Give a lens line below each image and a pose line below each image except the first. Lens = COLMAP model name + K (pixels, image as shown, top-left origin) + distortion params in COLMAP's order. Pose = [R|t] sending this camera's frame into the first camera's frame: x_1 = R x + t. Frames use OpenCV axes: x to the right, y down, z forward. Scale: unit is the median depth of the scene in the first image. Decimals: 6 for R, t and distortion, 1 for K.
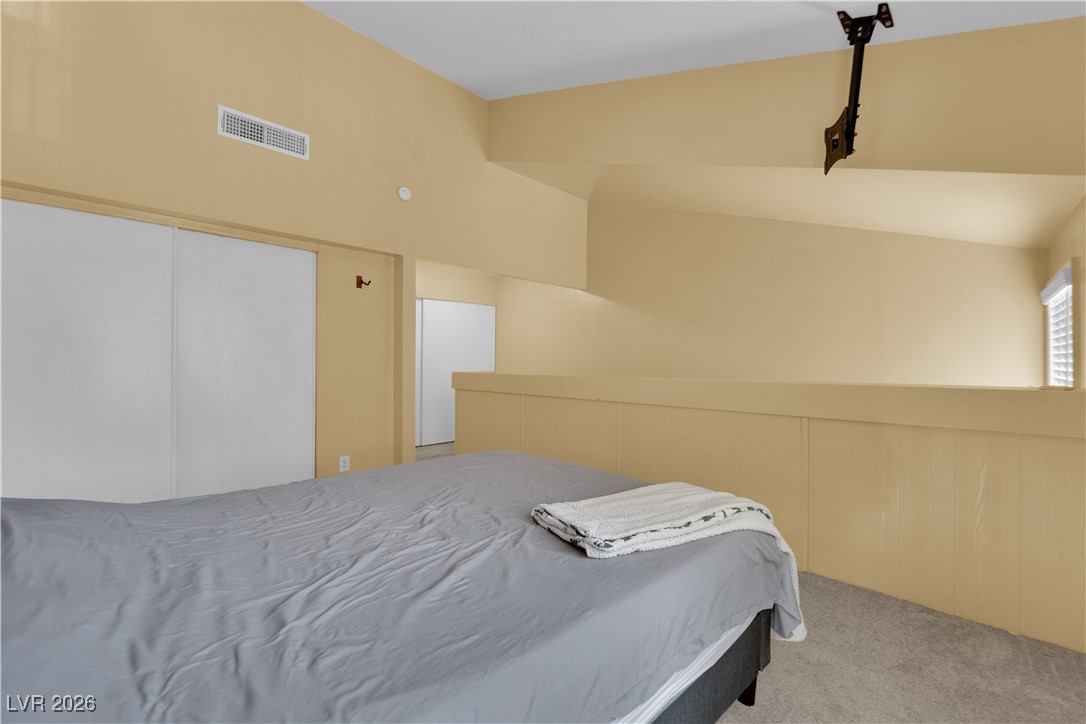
lens RADIAL K [[435.9, 0, 544.0], [0, 435.9, 359.7], [0, 0, 1]] dist [-0.006201, -0.005070]
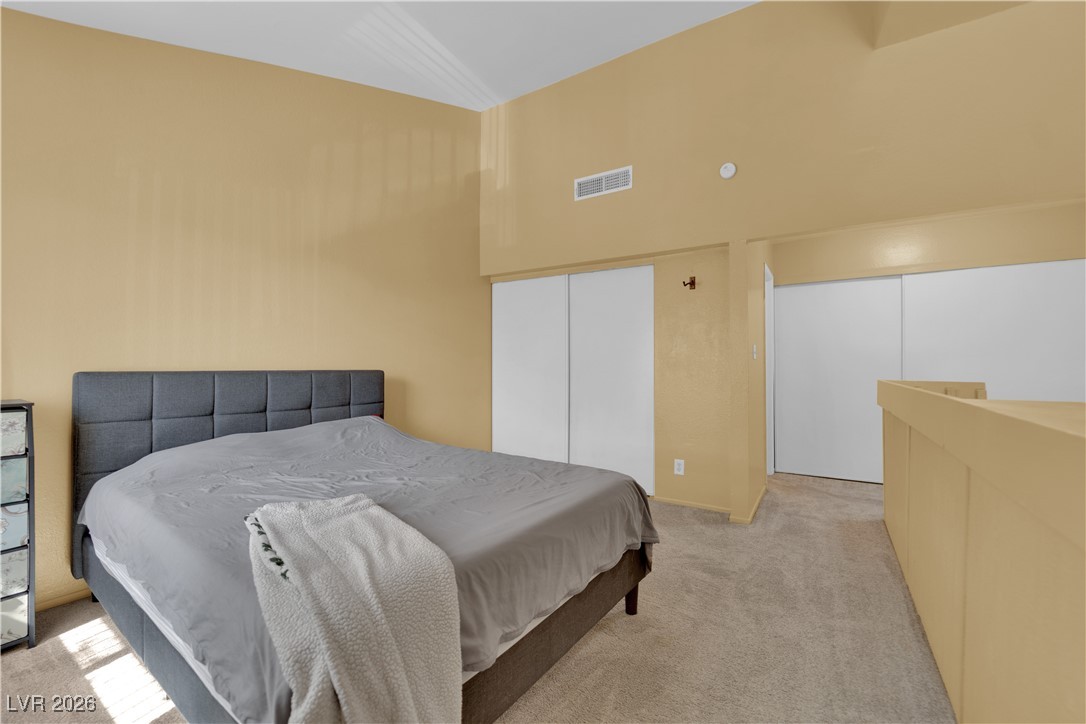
lens RADIAL K [[435.9, 0, 544.0], [0, 435.9, 359.7], [0, 0, 1]] dist [-0.006201, -0.005070]
pose [[0.207036, -0.015818, -0.978206, 0.472339], [0.003579, 0.999875, -0.015411, 0.006205], [0.978327, -0.000311, 0.207066, 0.496387]]
